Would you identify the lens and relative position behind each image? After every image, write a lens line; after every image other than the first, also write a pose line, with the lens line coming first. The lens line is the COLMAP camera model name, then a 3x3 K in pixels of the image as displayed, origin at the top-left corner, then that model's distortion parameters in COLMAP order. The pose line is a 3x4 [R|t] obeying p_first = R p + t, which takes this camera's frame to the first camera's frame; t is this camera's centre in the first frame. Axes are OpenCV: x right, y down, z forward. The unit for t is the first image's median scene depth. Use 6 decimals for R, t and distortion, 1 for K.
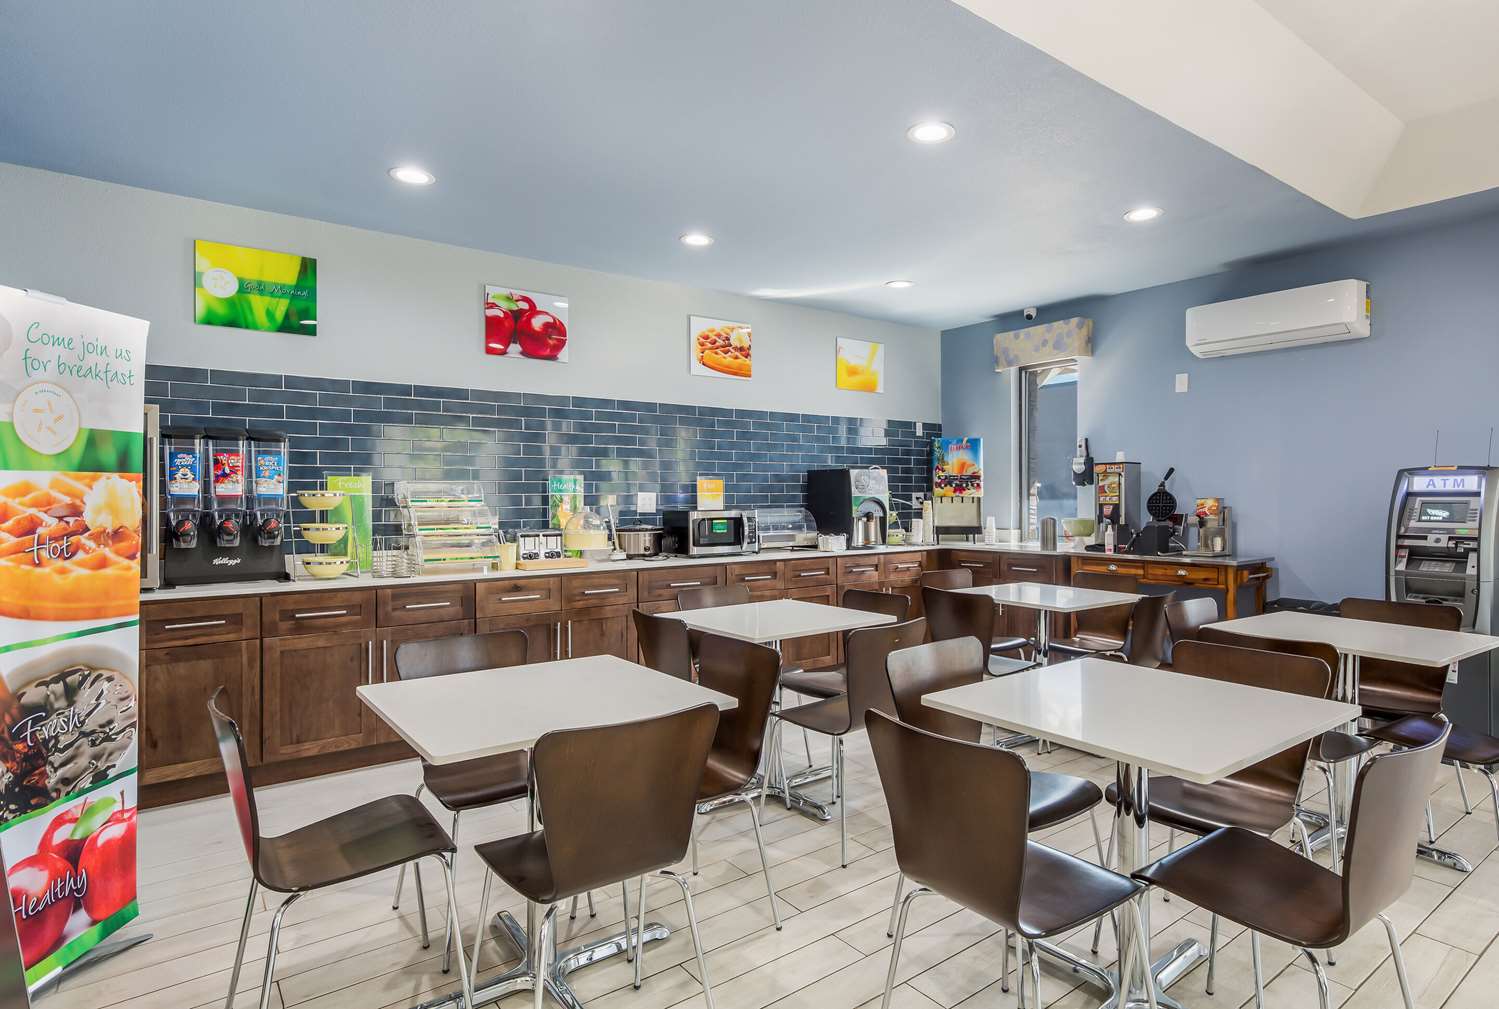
lens RADIAL K [[824.0, 0, 749.5], [0, 824.0, 504.5], [0, 0, 1]] dist [0.016080, -0.000155]
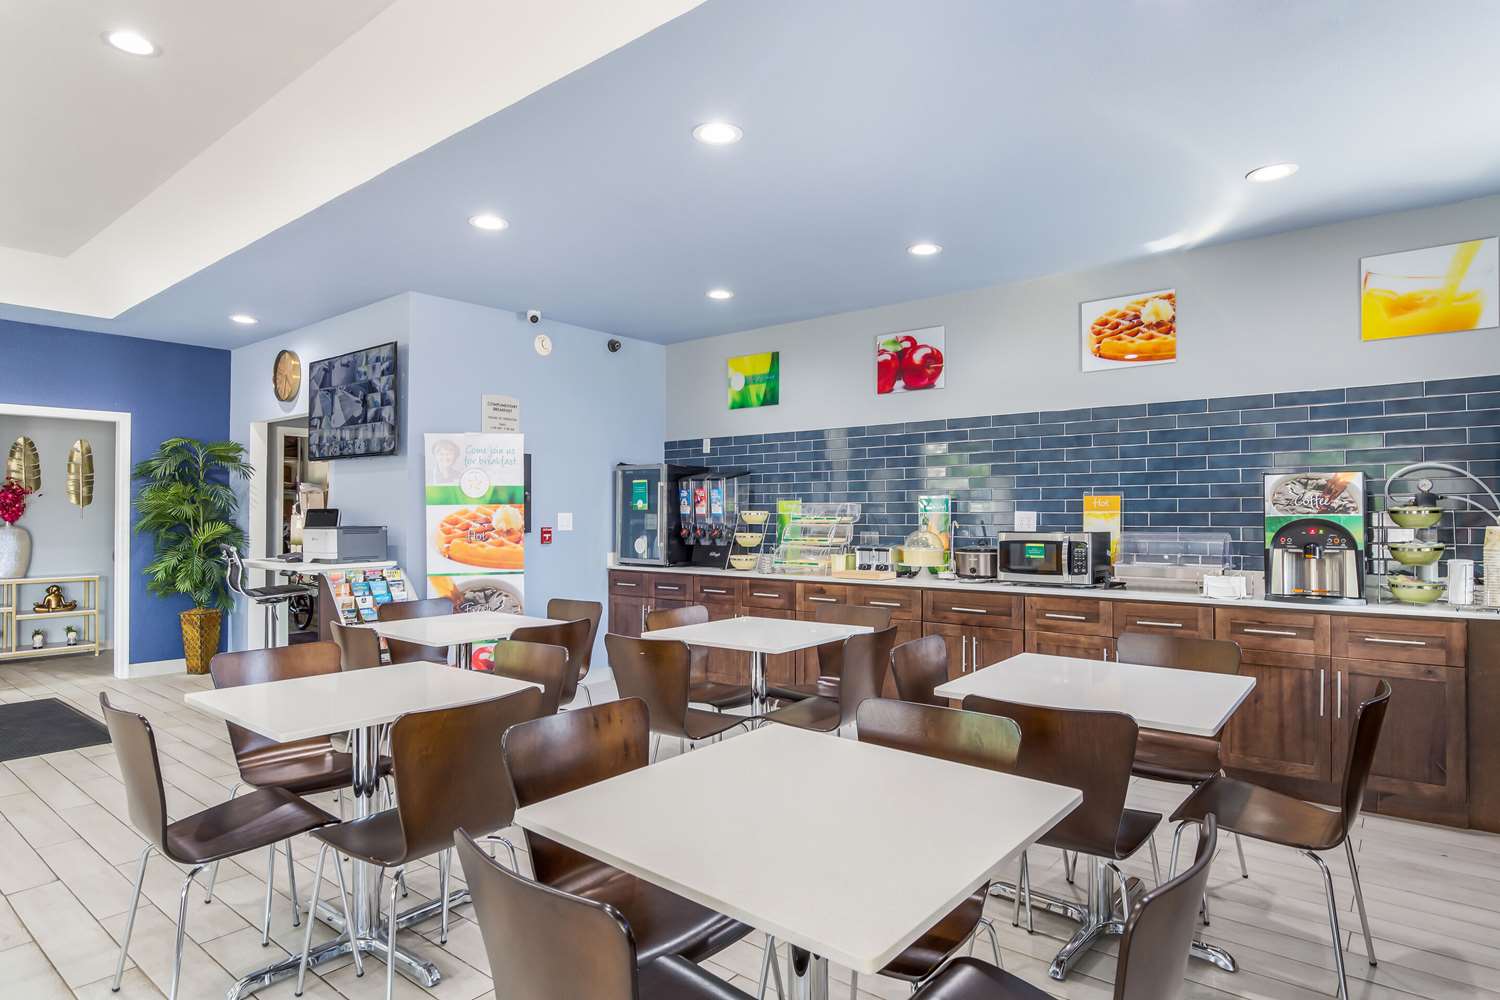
lens RADIAL K [[820.2, 0, 775.0], [0, 820.2, 518.1], [0, 0, 1]] dist [-0.003449, -0.000626]
pose [[0.258445, 0.007280, -0.965998, 0.791452], [-0.010453, 0.999934, 0.004740, -0.009739], [0.965969, 0.008872, 0.258504, 0.569048]]
